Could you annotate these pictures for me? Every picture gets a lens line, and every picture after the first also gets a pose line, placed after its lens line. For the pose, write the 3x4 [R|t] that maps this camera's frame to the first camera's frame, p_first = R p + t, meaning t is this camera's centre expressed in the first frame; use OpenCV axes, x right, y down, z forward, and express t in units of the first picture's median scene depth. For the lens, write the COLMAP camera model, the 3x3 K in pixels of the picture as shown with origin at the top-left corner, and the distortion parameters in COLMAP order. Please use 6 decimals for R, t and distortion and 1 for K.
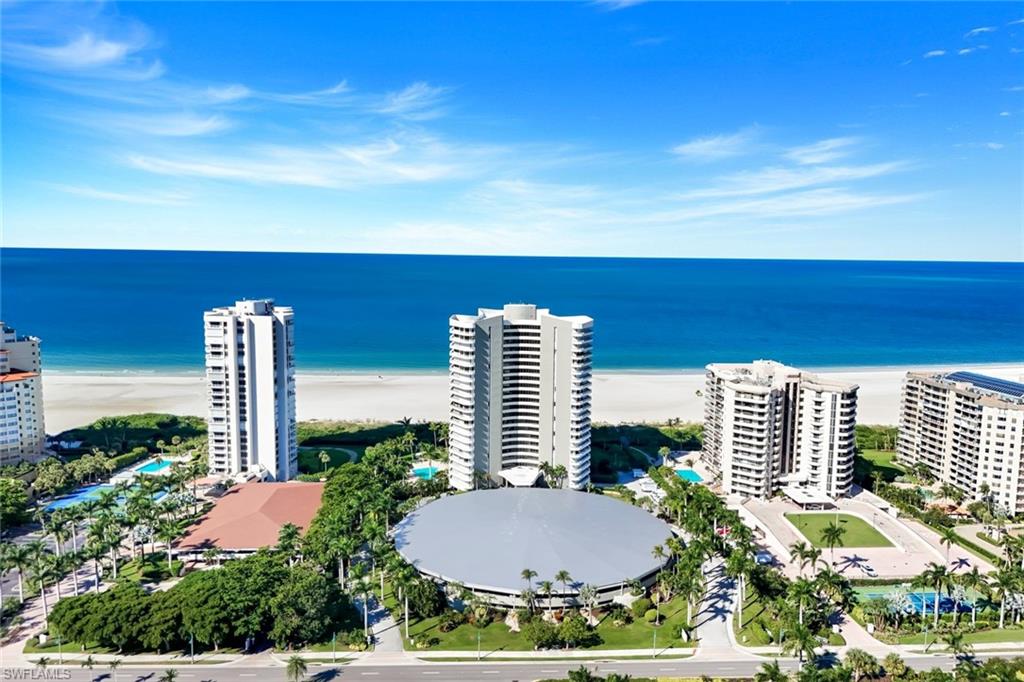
lens RADIAL K [[715.0, 0, 512.0], [0, 715.0, 341.0], [0, 0, 1]] dist [0.000723, -0.000348]
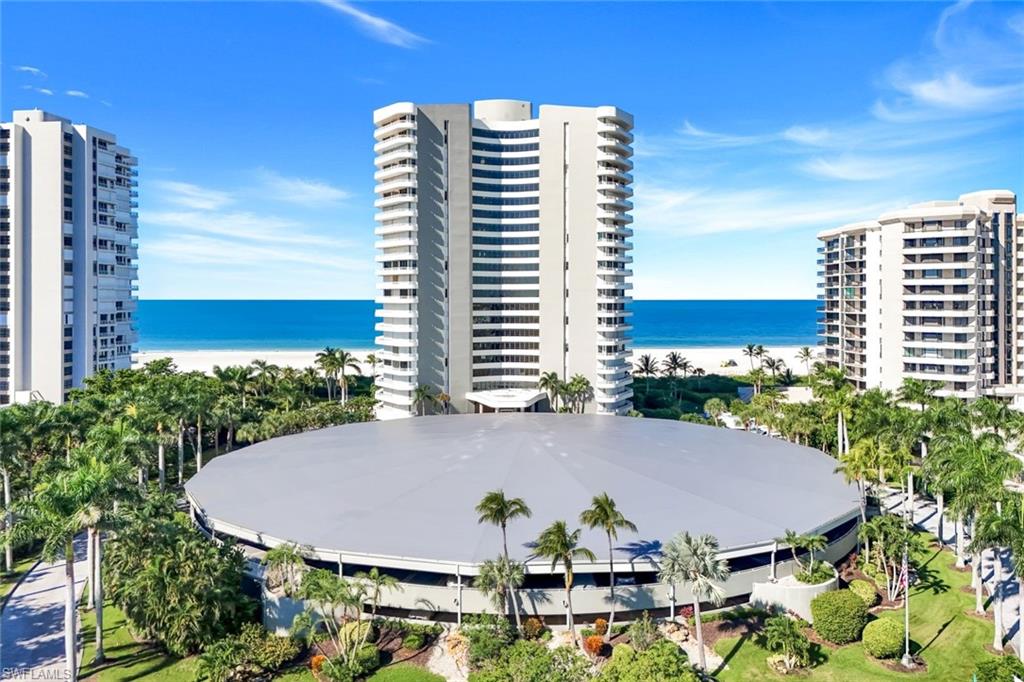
lens RADIAL K [[803.5, 0, 517.1], [0, 803.5, 281.6], [0, 0, 1]] dist [0.005647, 0.012290]
pose [[0.999898, -0.013432, 0.004805, 0.019894], [0.013824, 0.995503, -0.093720, 0.169260], [-0.003525, 0.093777, 0.995587, 0.411913]]
